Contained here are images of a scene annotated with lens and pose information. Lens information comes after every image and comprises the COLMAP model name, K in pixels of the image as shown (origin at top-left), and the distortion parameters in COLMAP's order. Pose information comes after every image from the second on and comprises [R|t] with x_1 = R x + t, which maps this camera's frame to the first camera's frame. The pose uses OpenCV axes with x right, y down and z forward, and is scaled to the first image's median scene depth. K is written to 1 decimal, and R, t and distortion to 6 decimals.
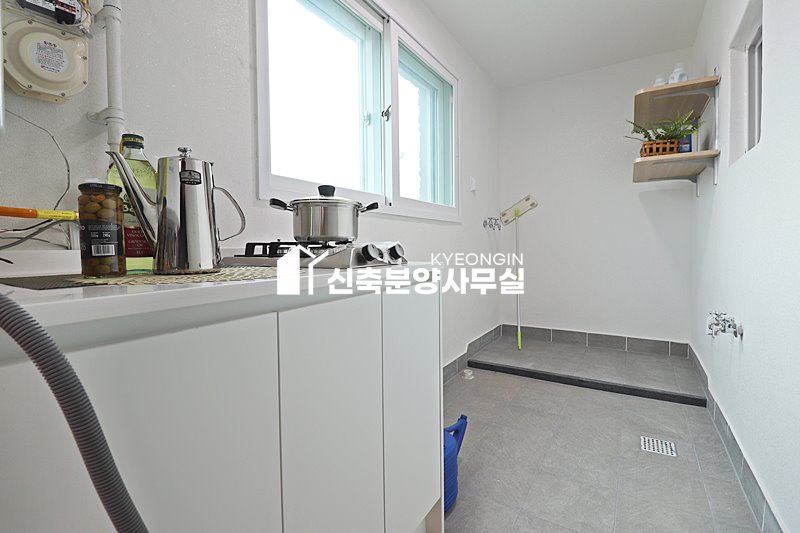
lens RADIAL K [[371.6, 0, 403.3], [0, 371.6, 260.7], [0, 0, 1]] dist [-0.000283, -0.012226]
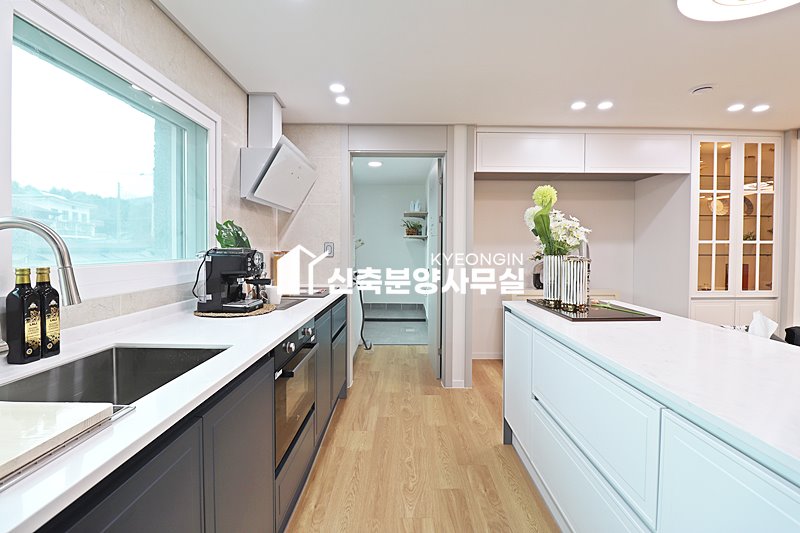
lens RADIAL K [[371.6, 0, 403.3], [0, 371.6, 260.7], [0, 0, 1]] dist [-0.000283, -0.012226]
pose [[0.844593, -0.001224, 0.535407, -0.771563], [0.002329, 0.999996, -0.001387, -0.070698], [-0.535403, 0.002418, 0.844593, -1.184483]]
